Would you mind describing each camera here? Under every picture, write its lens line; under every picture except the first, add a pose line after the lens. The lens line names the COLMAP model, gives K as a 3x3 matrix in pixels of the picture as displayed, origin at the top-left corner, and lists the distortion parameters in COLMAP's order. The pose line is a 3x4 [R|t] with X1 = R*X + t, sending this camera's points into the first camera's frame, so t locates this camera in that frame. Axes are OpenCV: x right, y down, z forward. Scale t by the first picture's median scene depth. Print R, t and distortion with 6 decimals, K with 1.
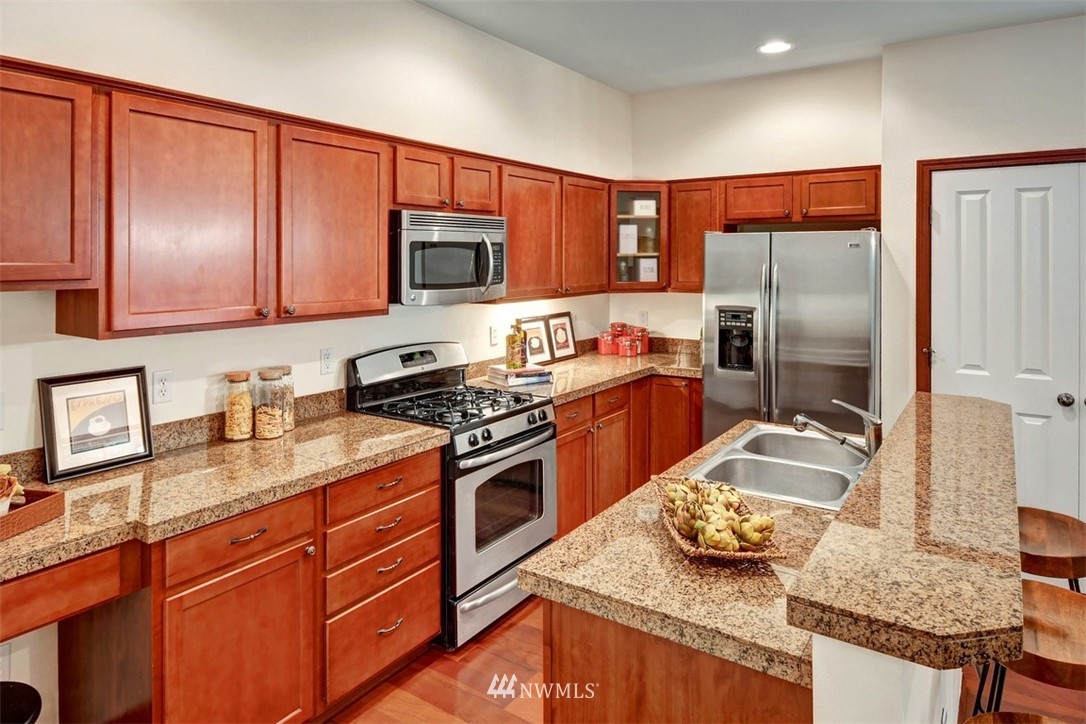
lens RADIAL K [[672.0, 0, 541.6], [0, 672.0, 312.4], [0, 0, 1]] dist [0.005326, -0.000608]
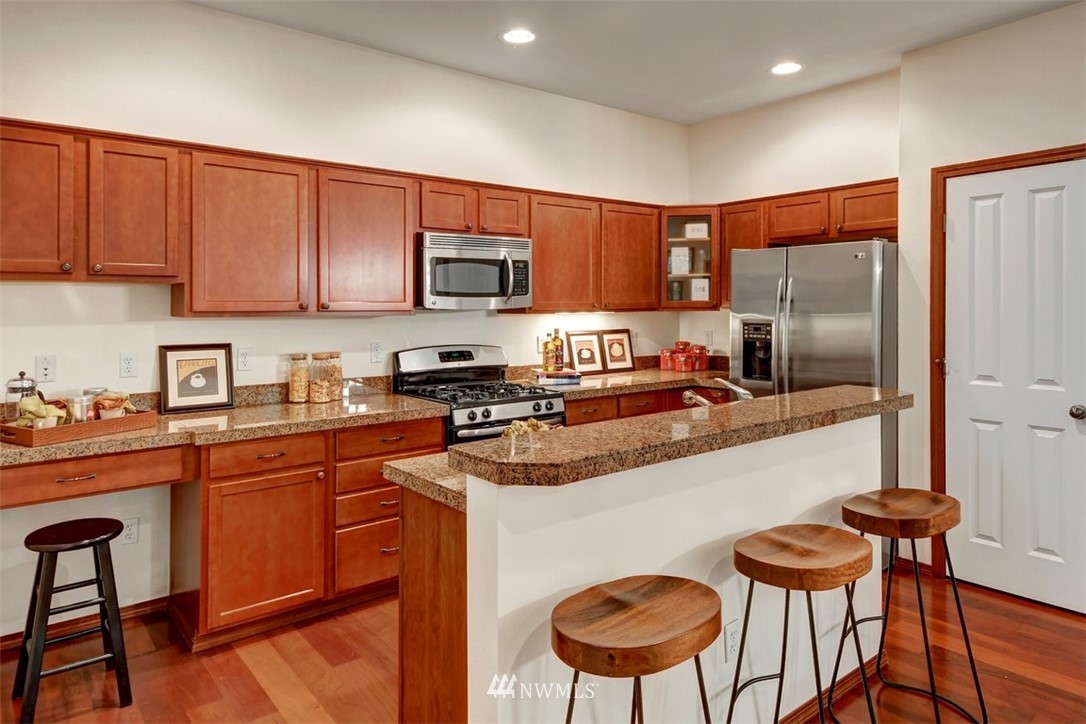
lens RADIAL K [[660.2, 0, 523.5], [0, 660.2, 356.6], [0, 0, 1]] dist [0.034149, 0.001146]
pose [[0.958079, 0.022420, -0.285625, 0.305776], [-0.020356, 0.999741, 0.010191, 0.060066], [0.285779, -0.003950, 0.958287, -0.131561]]
